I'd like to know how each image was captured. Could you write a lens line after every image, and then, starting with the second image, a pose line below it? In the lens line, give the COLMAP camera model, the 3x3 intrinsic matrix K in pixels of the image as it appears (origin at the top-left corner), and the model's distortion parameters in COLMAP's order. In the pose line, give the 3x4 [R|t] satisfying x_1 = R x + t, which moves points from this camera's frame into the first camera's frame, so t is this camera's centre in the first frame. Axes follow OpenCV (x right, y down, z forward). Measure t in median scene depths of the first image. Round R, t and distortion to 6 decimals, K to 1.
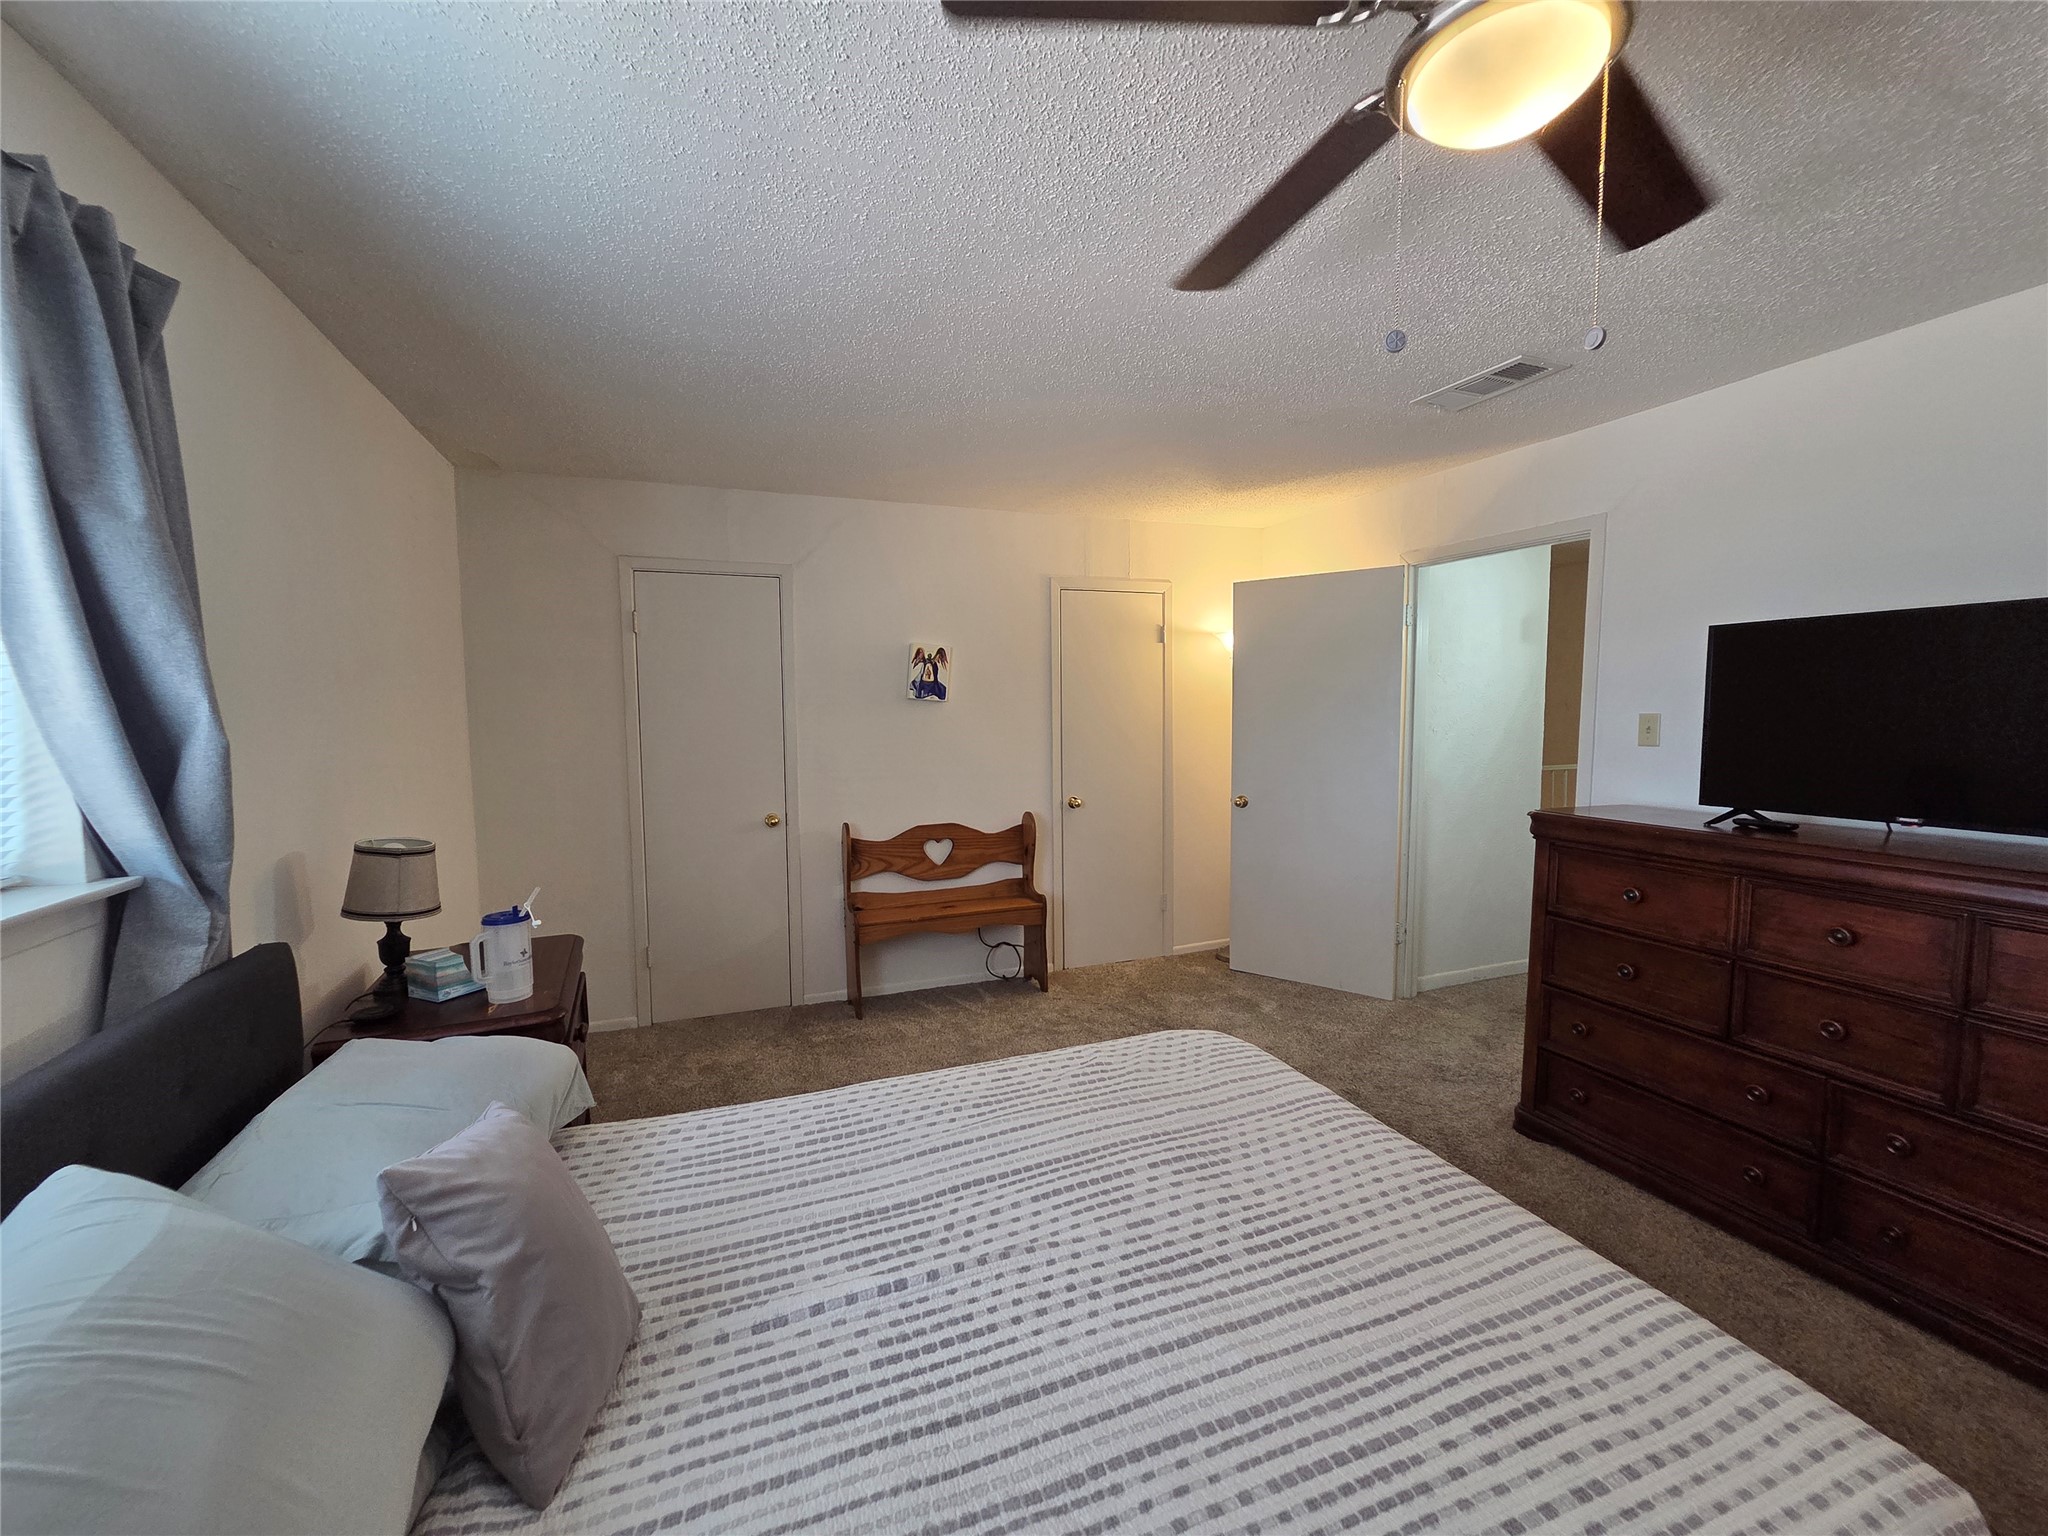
lens RADIAL K [[832.1, 0, 1018.8], [0, 832.1, 771.2], [0, 0, 1]] dist [0.001424, -0.000332]
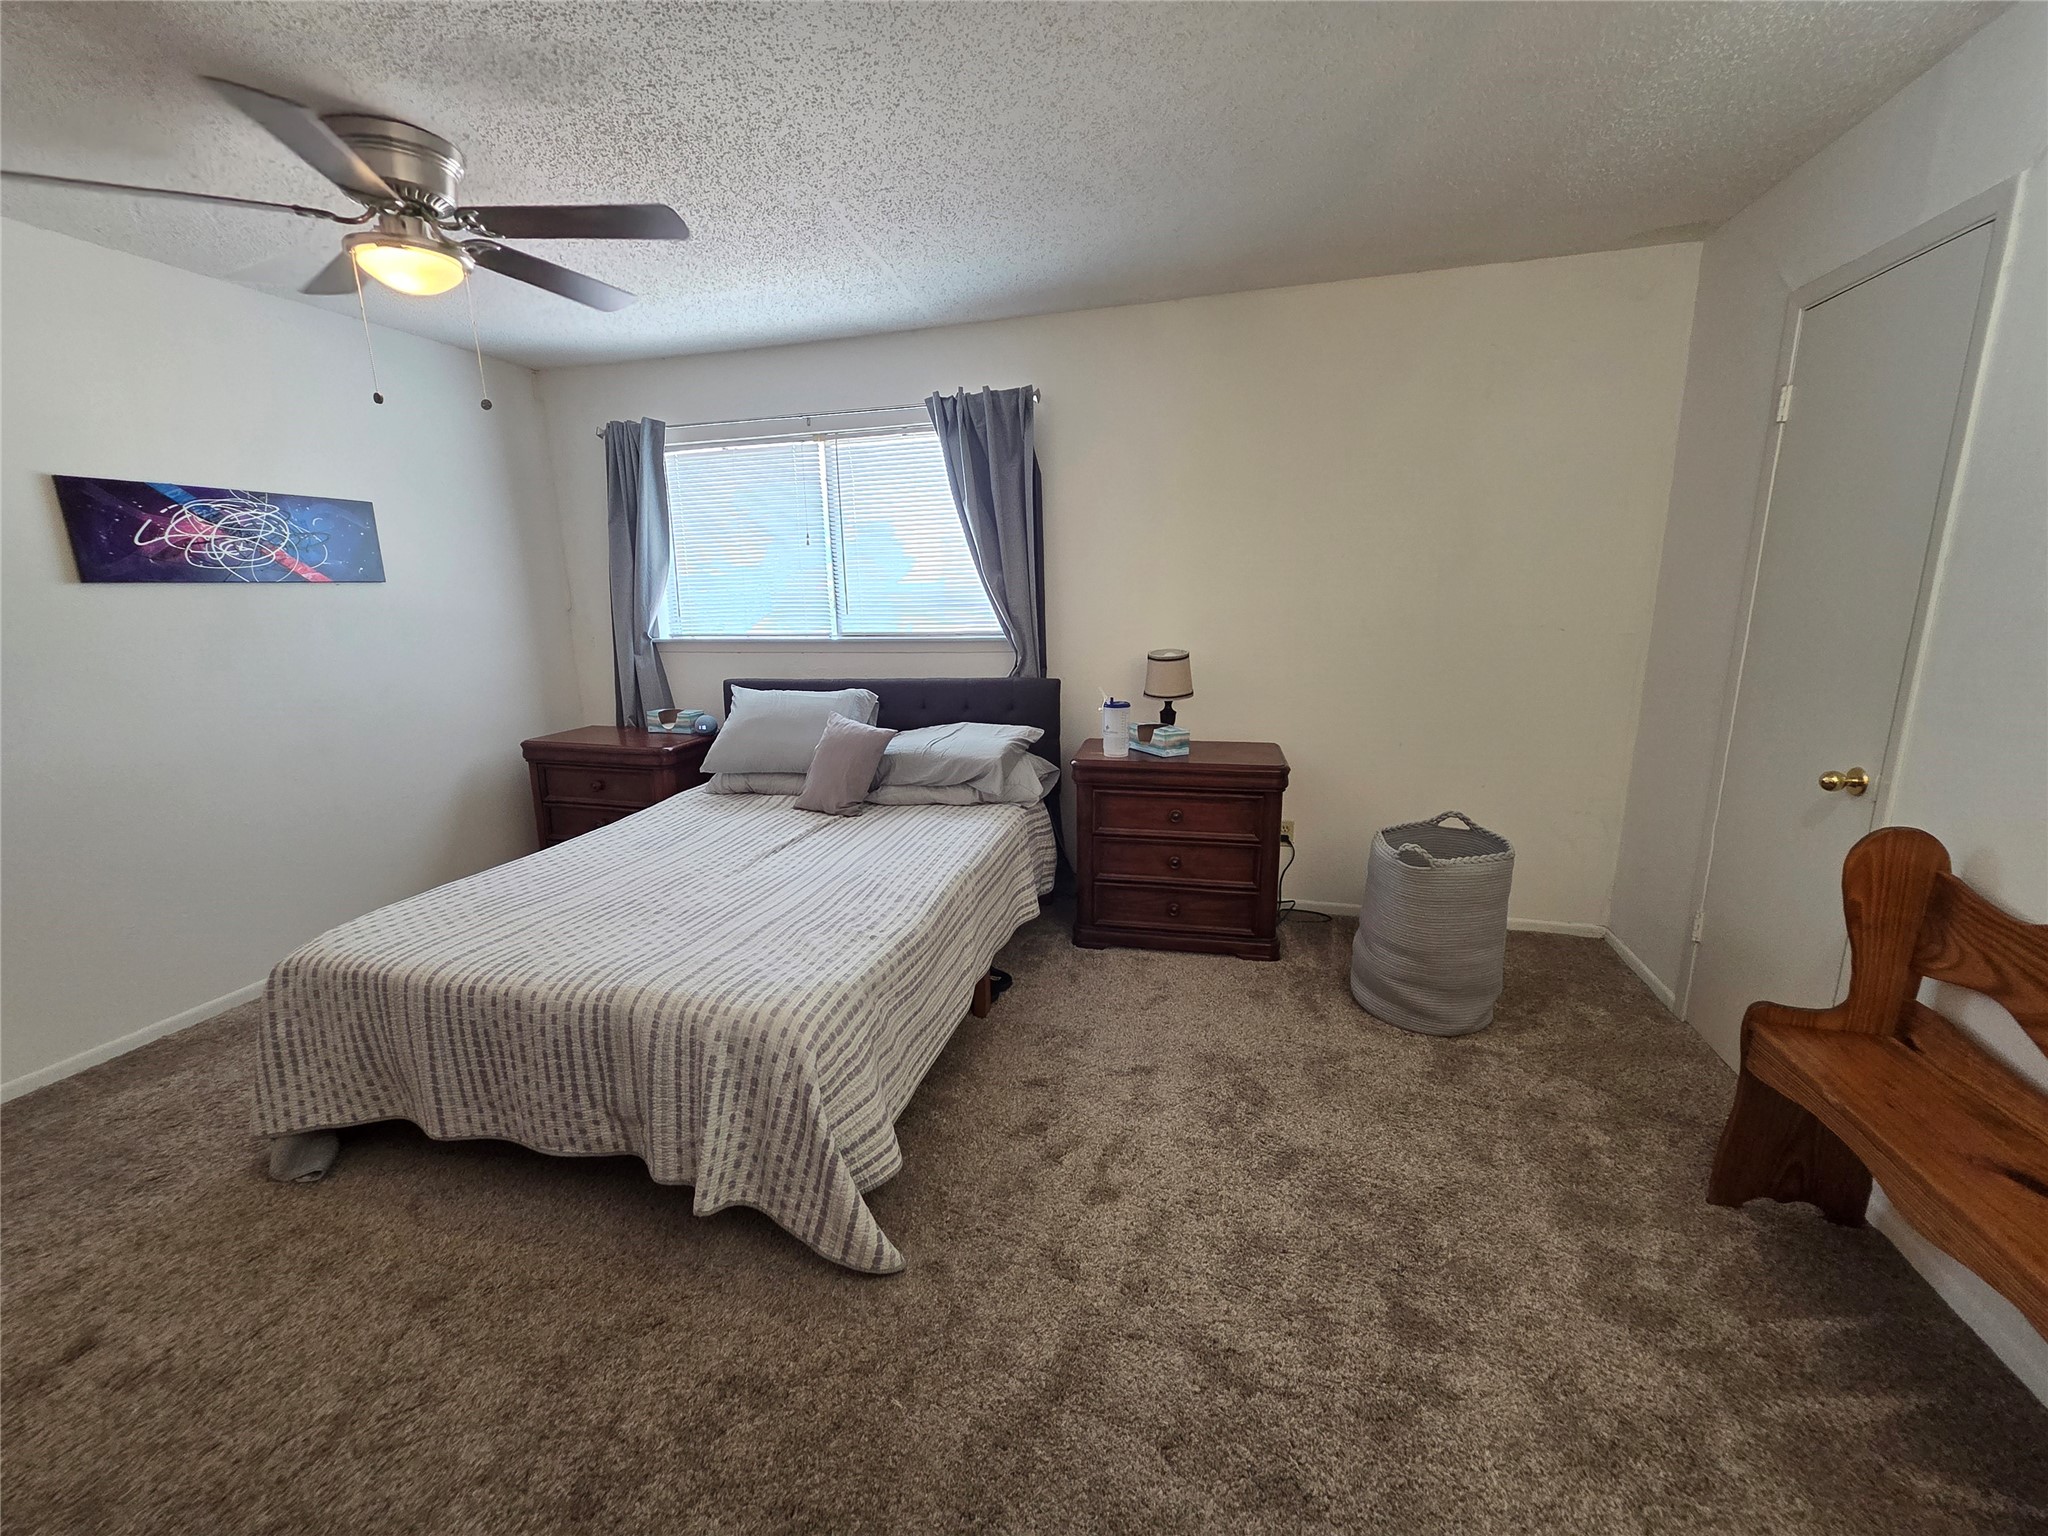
lens RADIAL K [[845.4, 0, 1024.0], [0, 845.4, 768.0], [0, 0, 1]] dist [0.001513, 0.000698]
pose [[-0.592655, 0.199918, -0.780252, 0.384332], [-0.031301, 0.962259, 0.270328, -0.068158], [0.804848, 0.184634, -0.564030, 0.892662]]
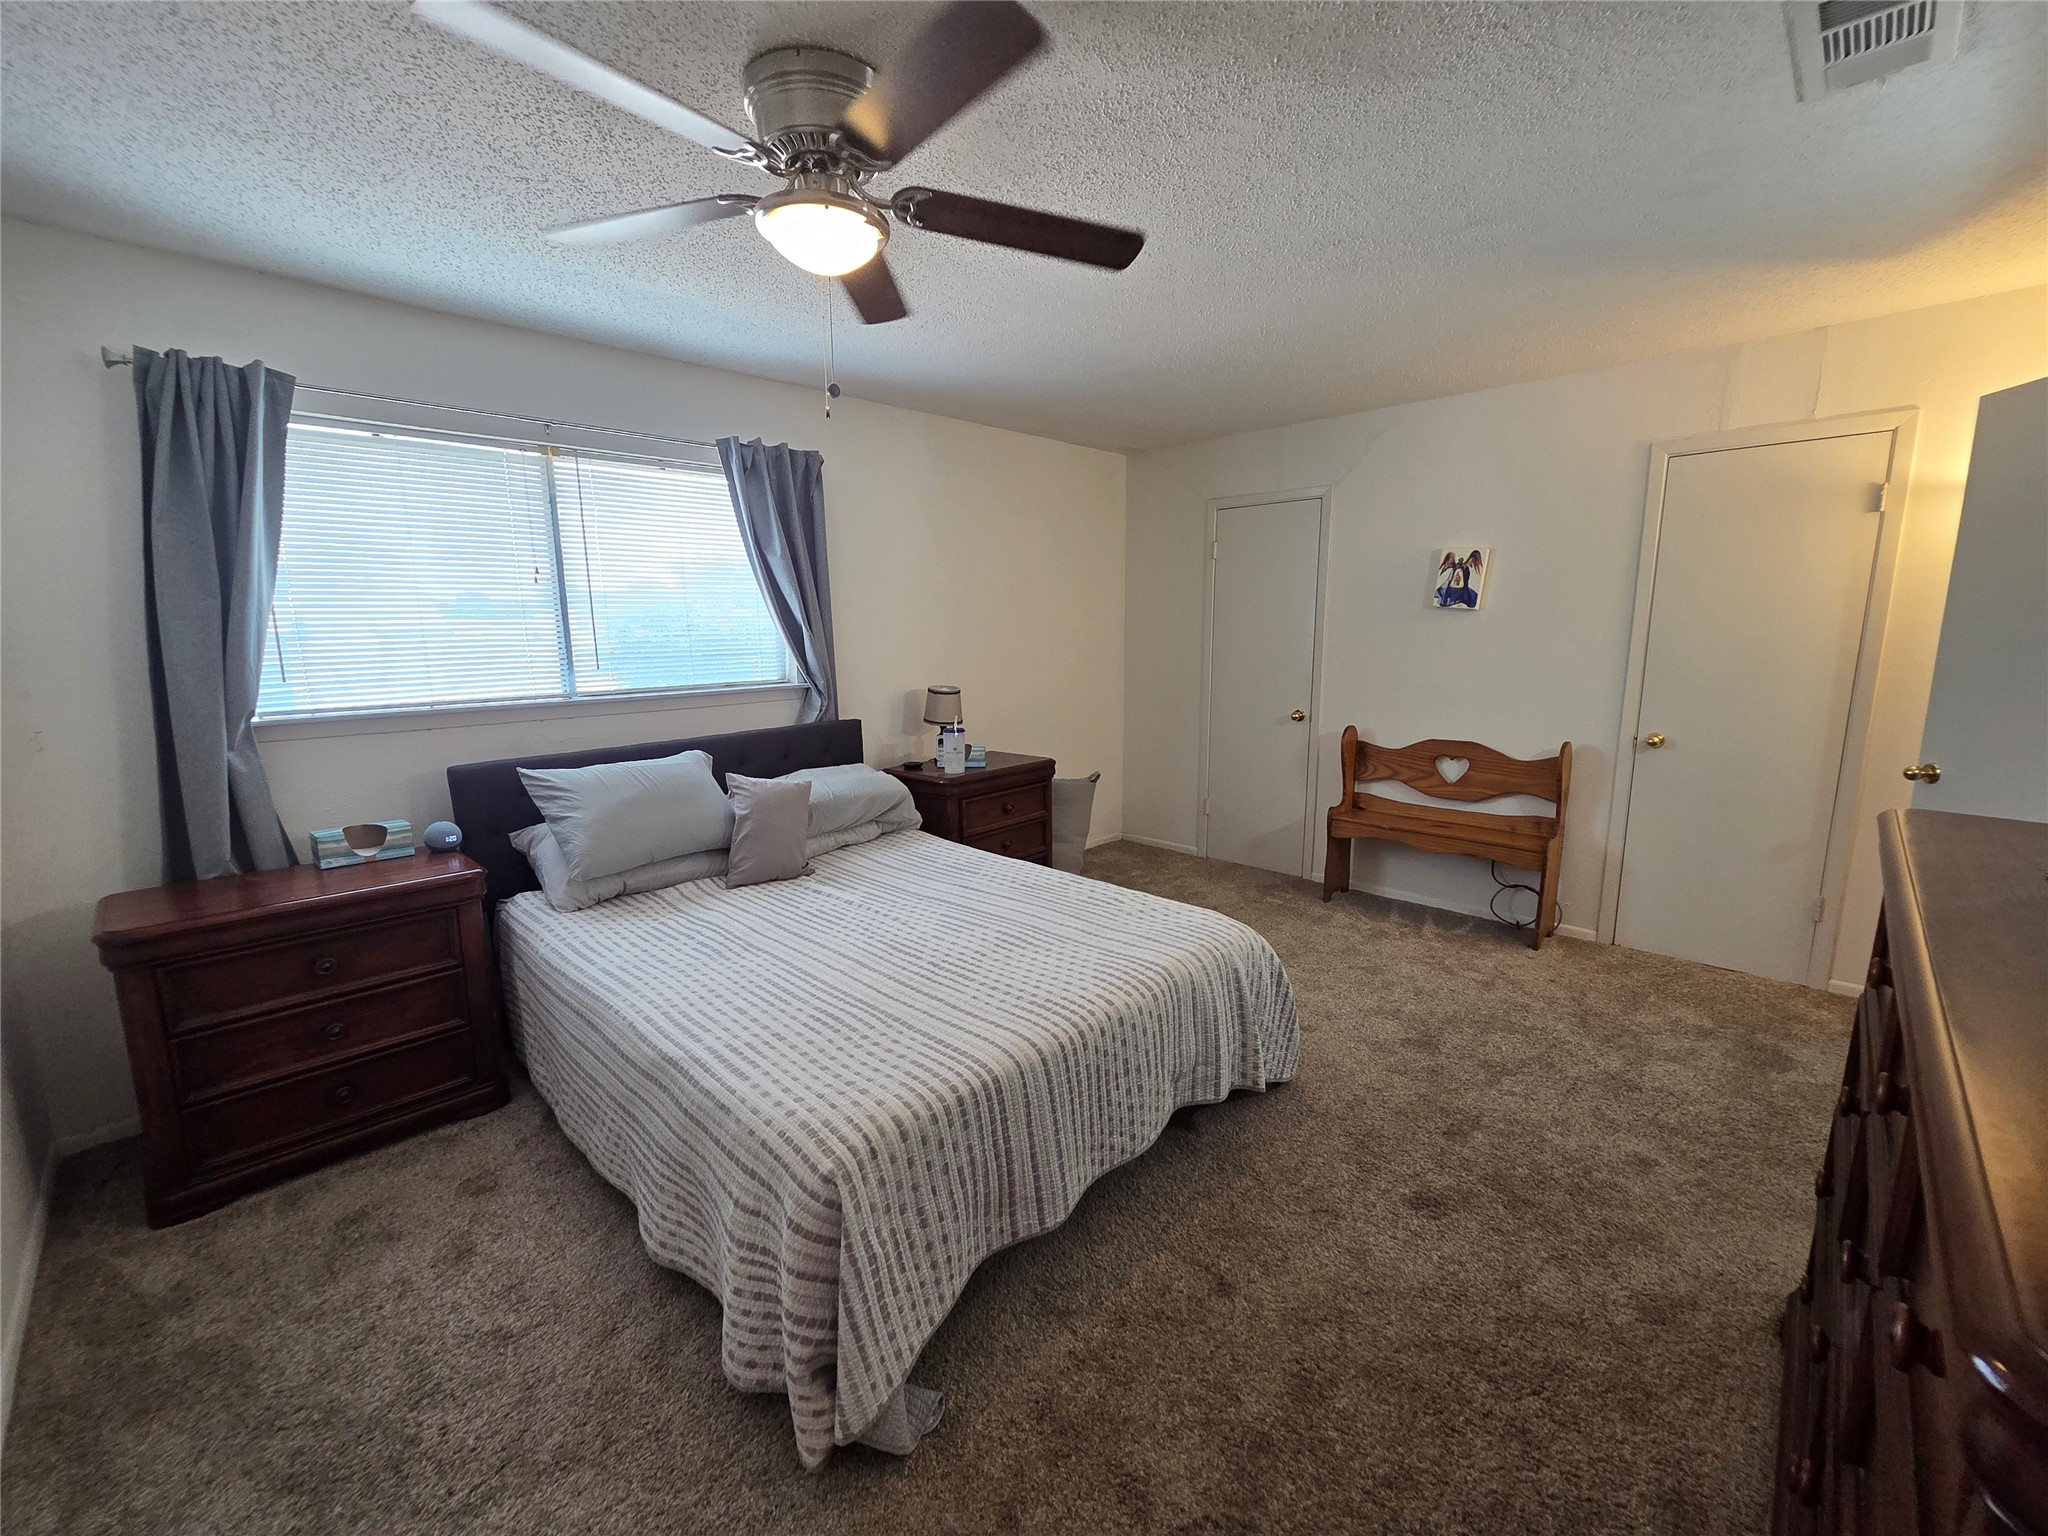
lens RADIAL K [[832.1, 0, 1018.8], [0, 832.1, 771.2], [0, 0, 1]] dist [0.001424, -0.000332]
pose [[0.416066, 0.166363, -0.893987, 0.595256], [-0.062779, 0.986032, 0.154274, -0.018983], [0.907165, -0.008065, 0.420699, 0.162297]]
